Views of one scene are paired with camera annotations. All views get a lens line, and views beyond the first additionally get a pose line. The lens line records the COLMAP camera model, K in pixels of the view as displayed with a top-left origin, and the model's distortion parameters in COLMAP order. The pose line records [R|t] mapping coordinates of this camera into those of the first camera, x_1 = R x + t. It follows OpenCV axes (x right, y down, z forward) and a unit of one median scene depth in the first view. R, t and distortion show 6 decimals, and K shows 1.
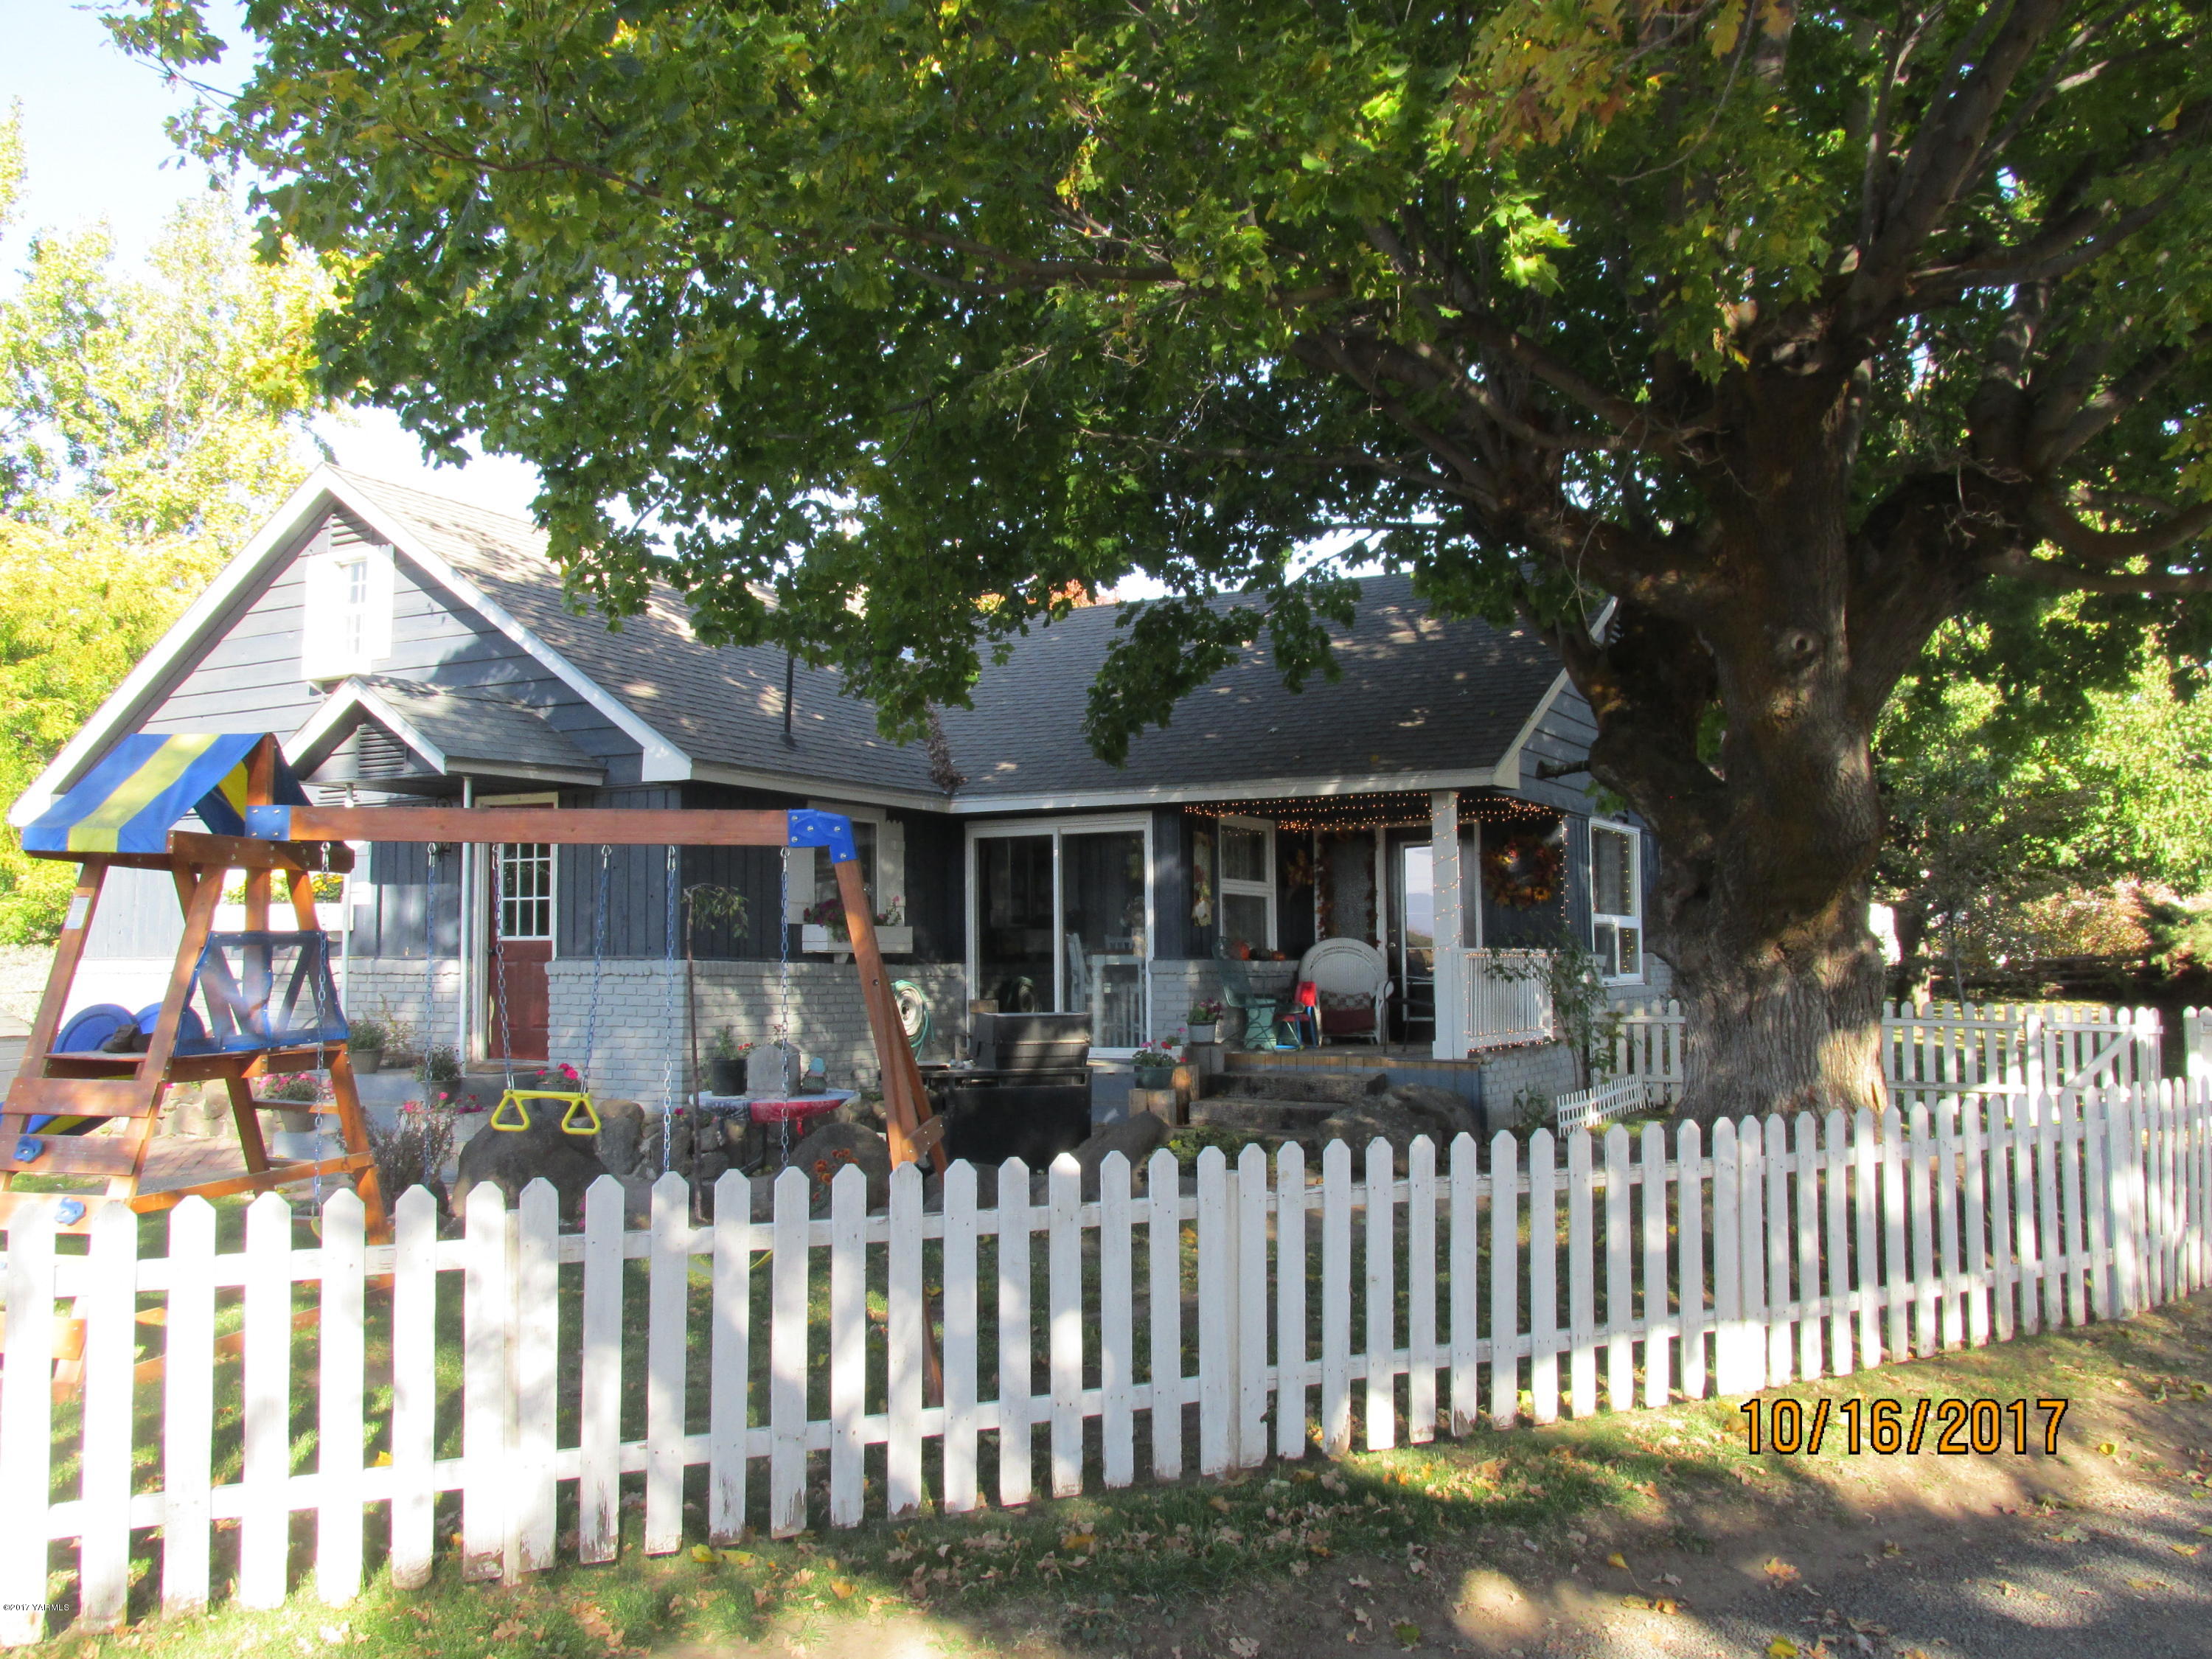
lens RADIAL K [[1838.7, 0, 1103.2], [0, 1838.7, 833.1], [0, 0, 1]] dist [-0.039100, 0.017493]
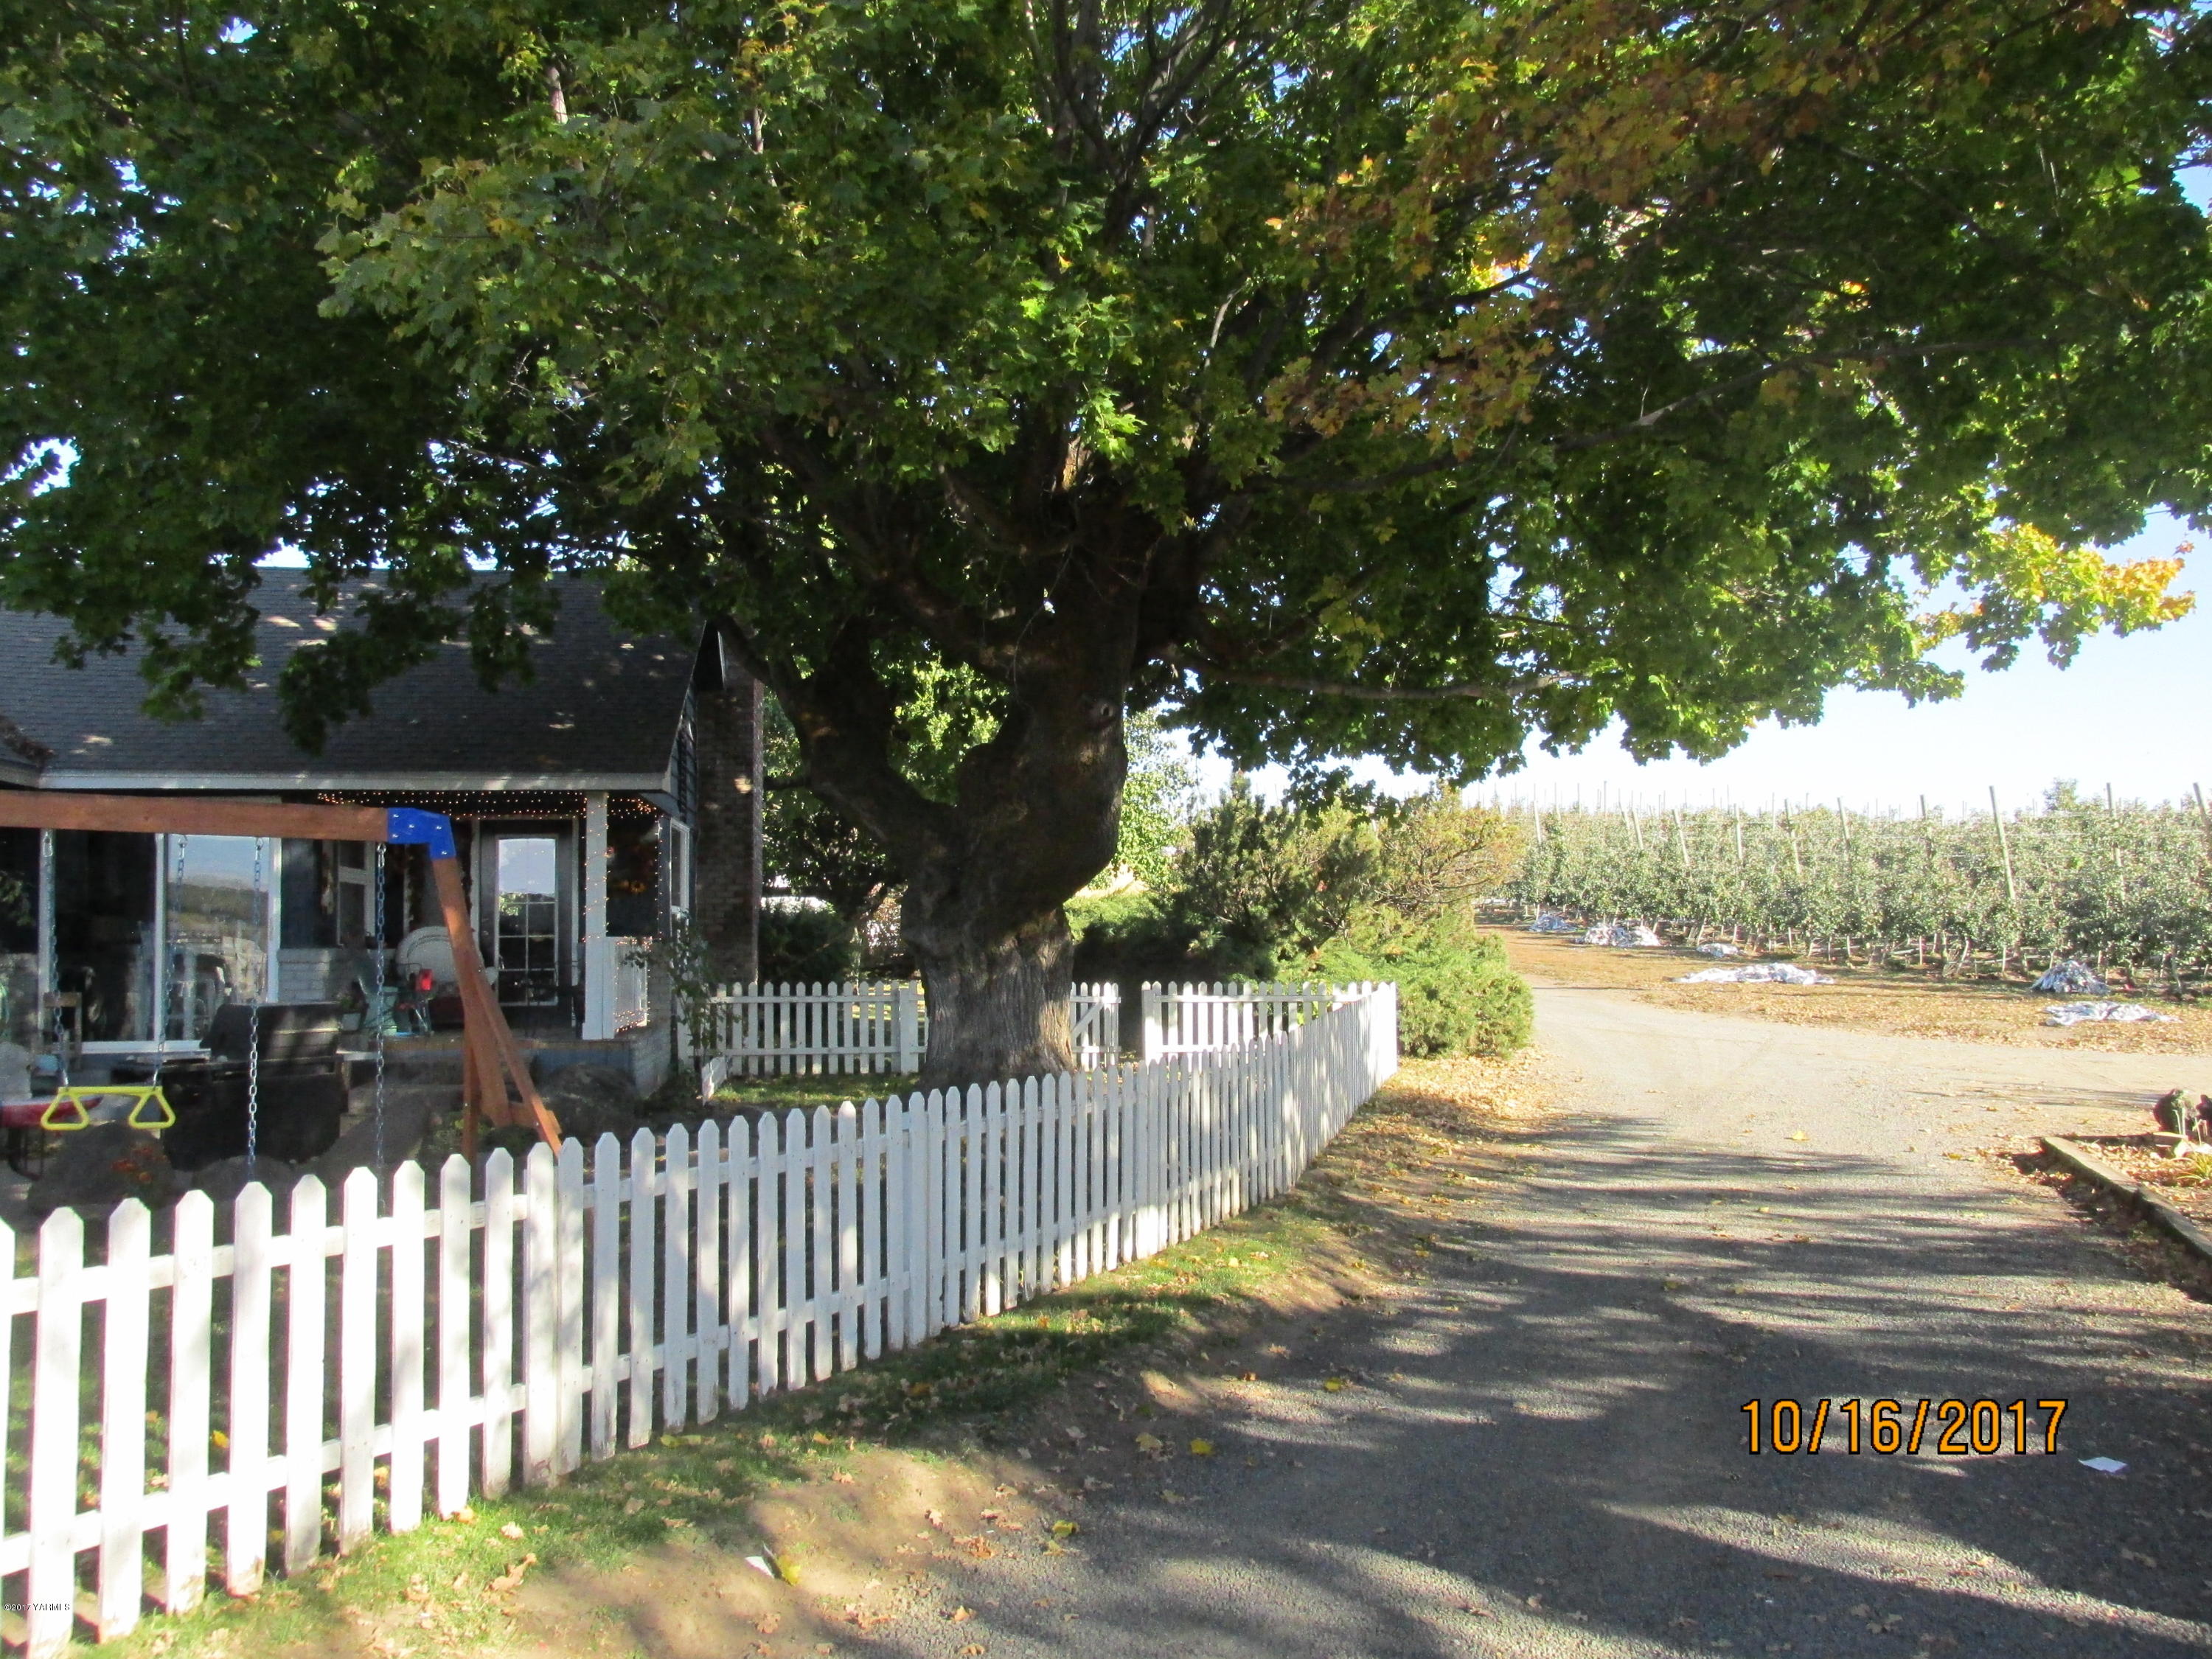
lens RADIAL K [[1838.7, 0, 1105.8], [0, 1838.7, 838.6], [0, 0, 1]] dist [-0.039100, 0.017493]
pose [[0.797068, 0.031078, 0.603089, -0.593822], [-0.037129, 0.999308, -0.002424, -0.009668], [-0.602747, -0.020459, 0.797670, -0.106316]]
